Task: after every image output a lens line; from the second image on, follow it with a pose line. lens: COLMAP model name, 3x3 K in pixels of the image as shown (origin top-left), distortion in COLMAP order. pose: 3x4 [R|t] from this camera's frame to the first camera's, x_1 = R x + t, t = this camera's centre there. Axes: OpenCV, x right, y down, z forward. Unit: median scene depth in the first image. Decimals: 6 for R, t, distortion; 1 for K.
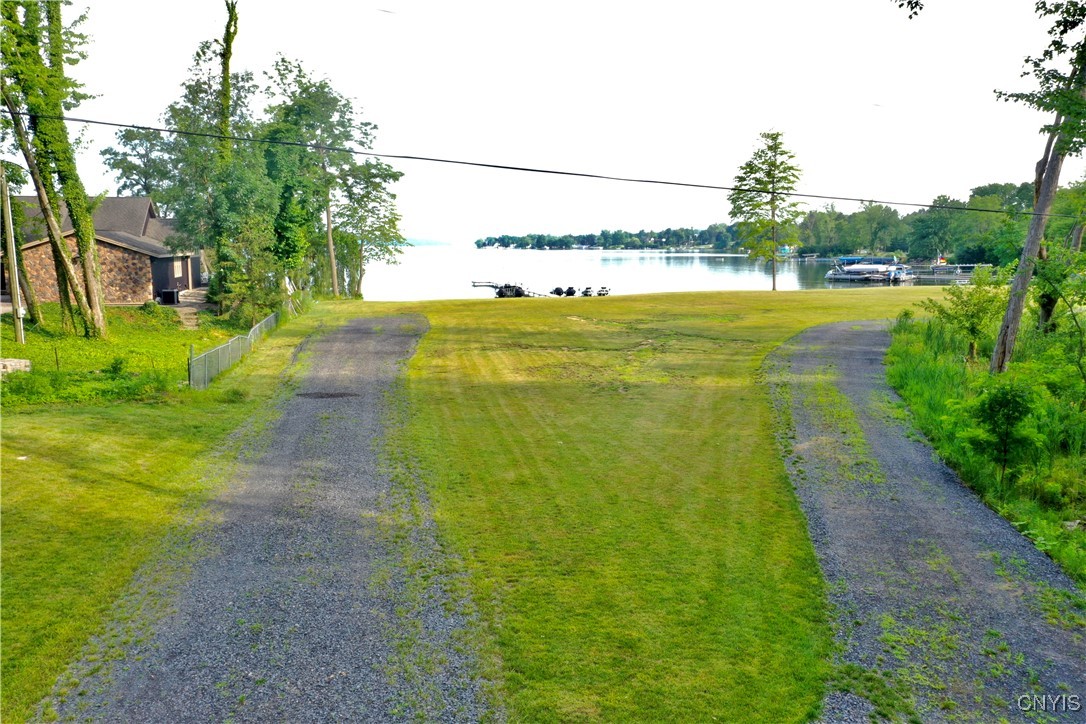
lens RADIAL K [[851.4, 0, 544.0], [0, 851.4, 357.3], [0, 0, 1]] dist [-0.000258, -0.007146]
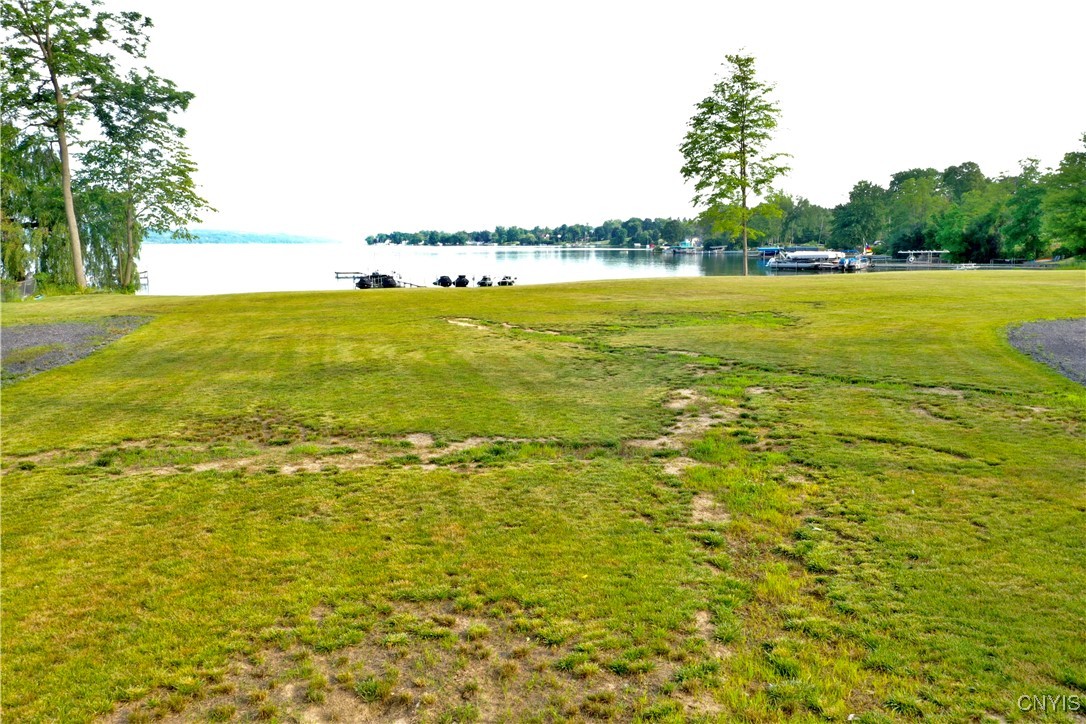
lens RADIAL K [[851.4, 0, 544.0], [0, 851.4, 357.3], [0, 0, 1]] dist [-0.000258, -0.007146]
pose [[0.992457, -0.016353, 0.121498, 0.012953], [0.016042, 0.999865, 0.003537, -0.016226], [-0.121539, -0.001561, 0.992585, 0.307577]]
